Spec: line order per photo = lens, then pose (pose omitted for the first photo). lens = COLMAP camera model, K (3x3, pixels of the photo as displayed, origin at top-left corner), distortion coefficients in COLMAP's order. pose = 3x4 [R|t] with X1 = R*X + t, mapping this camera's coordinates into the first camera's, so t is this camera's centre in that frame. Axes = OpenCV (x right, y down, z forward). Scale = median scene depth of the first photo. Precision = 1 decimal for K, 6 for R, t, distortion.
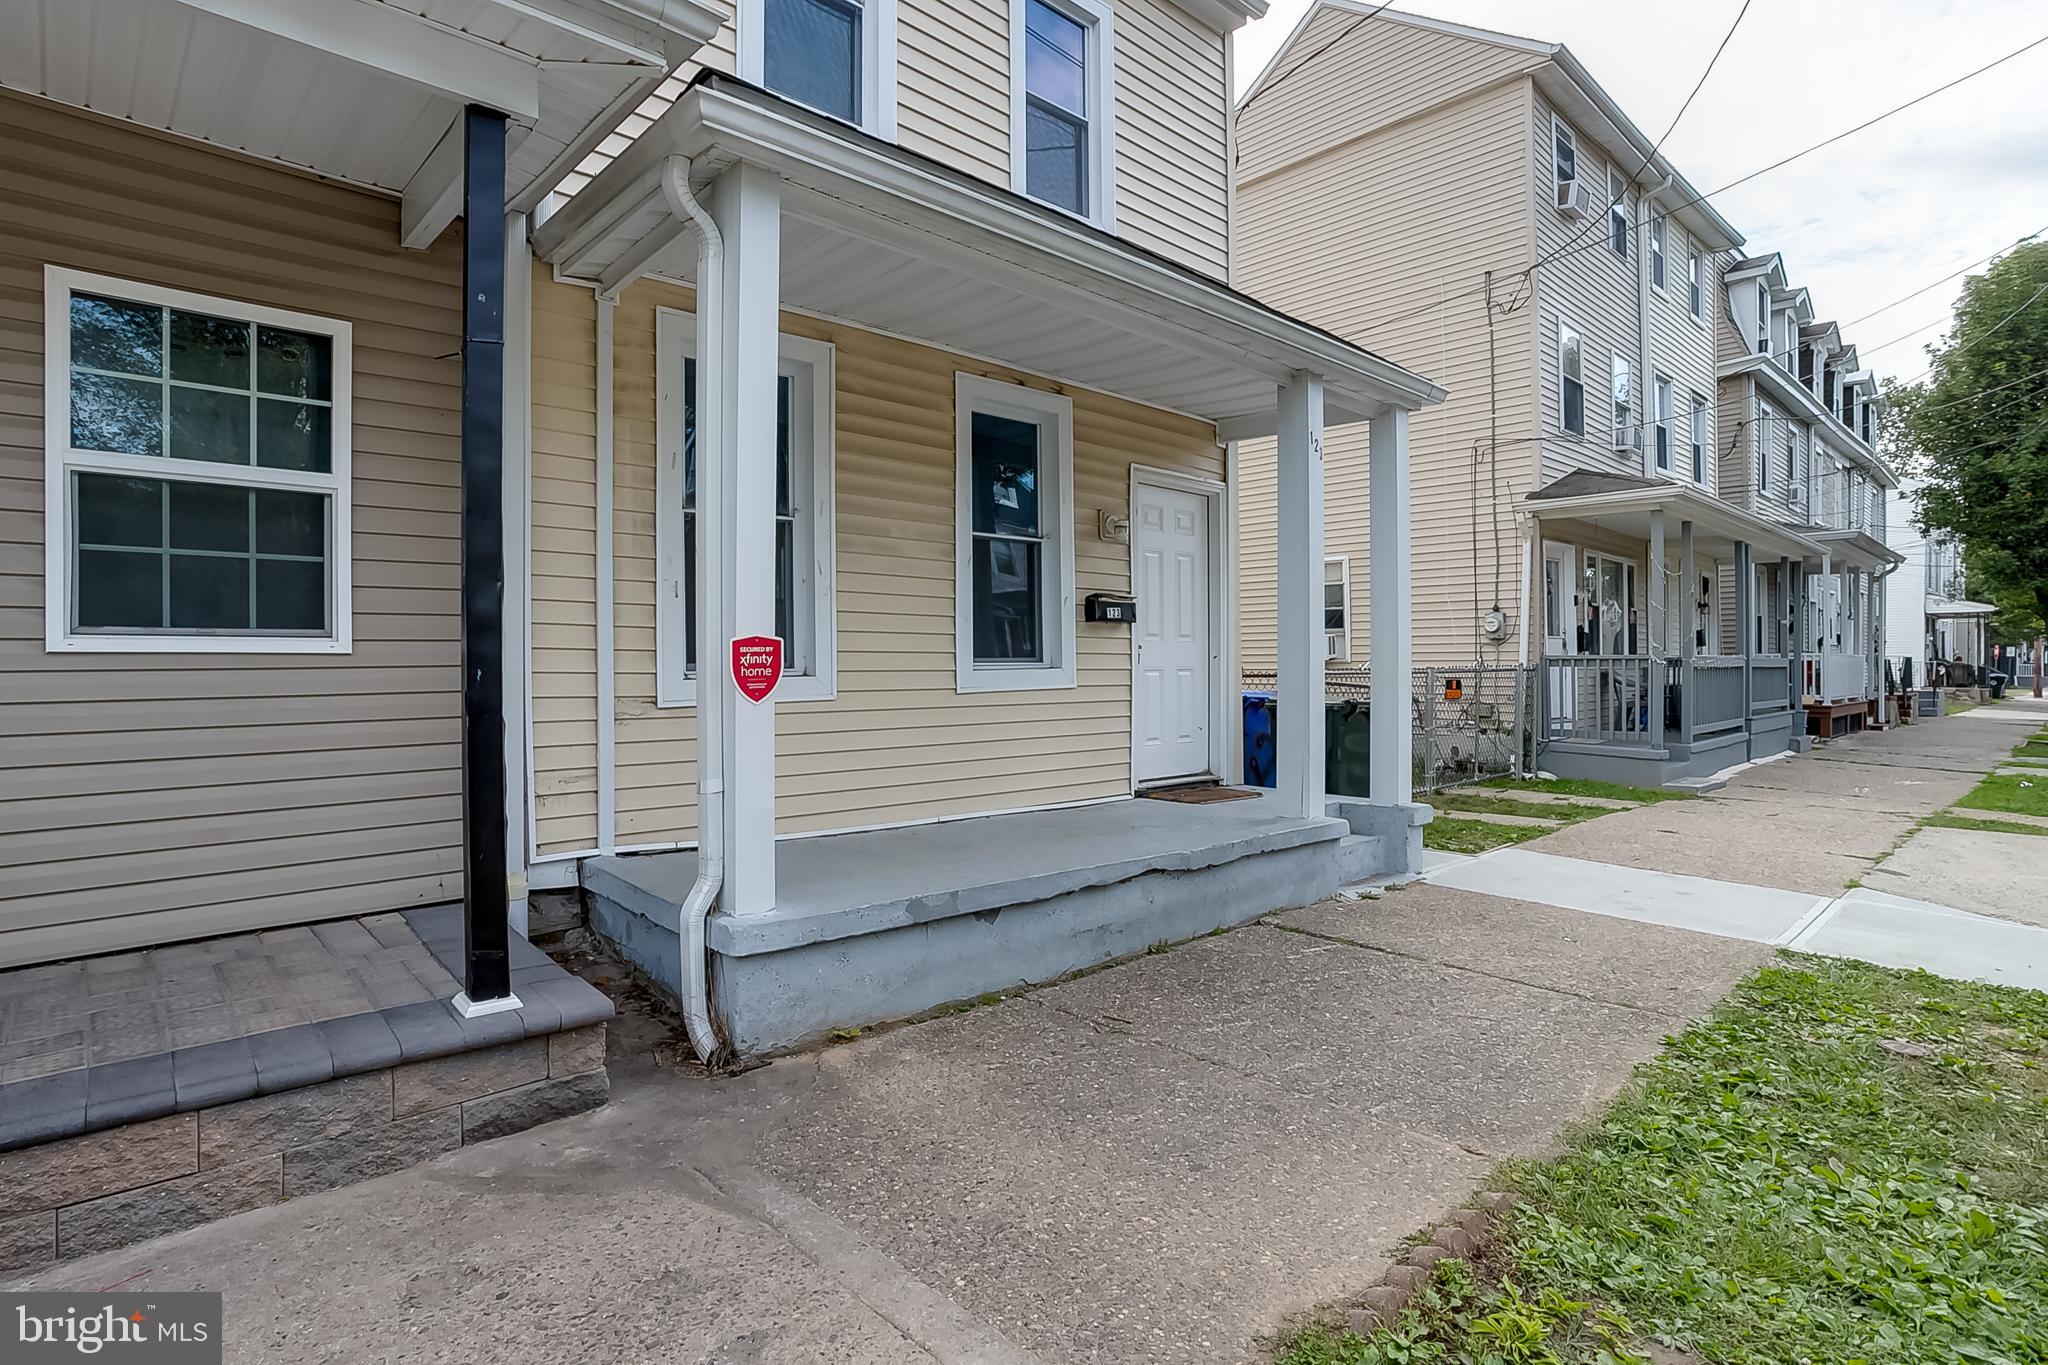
lens RADIAL K [[1039.2, 0, 994.0], [0, 1039.2, 638.3], [0, 0, 1]] dist [-0.060840, 0.031776]
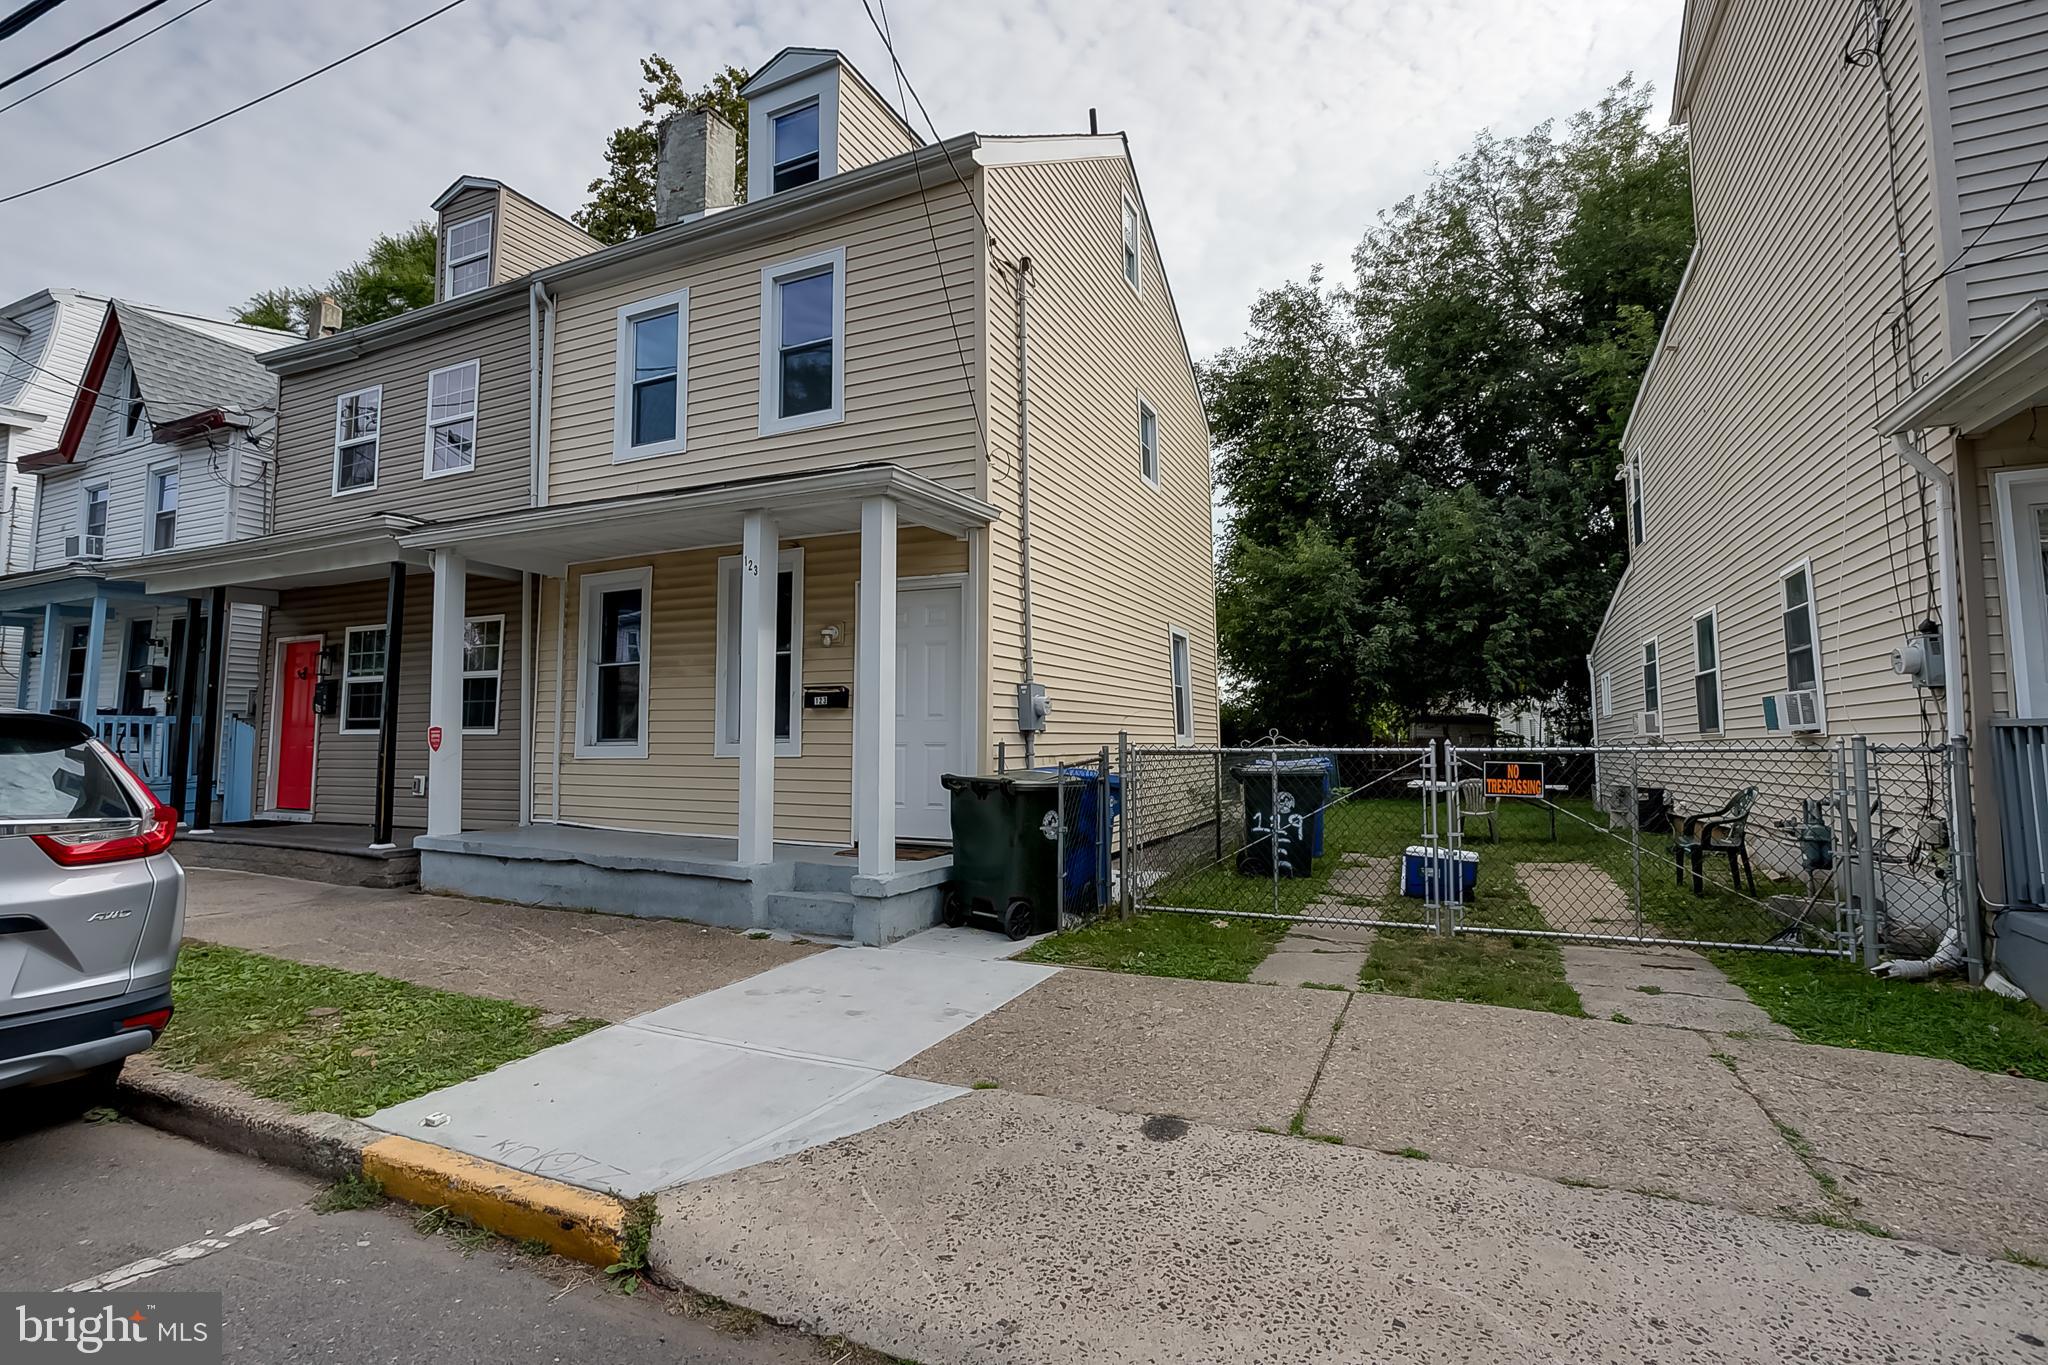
lens RADIAL K [[997.2, 0, 1011.2], [0, 997.2, 633.0], [0, 0, 1]] dist [-0.057987, 0.027776]
pose [[0.373431, -0.104115, -0.921797, 1.845263], [0.018444, 0.994319, -0.104834, 0.036099], [0.927475, 0.022146, 0.373230, 1.004048]]
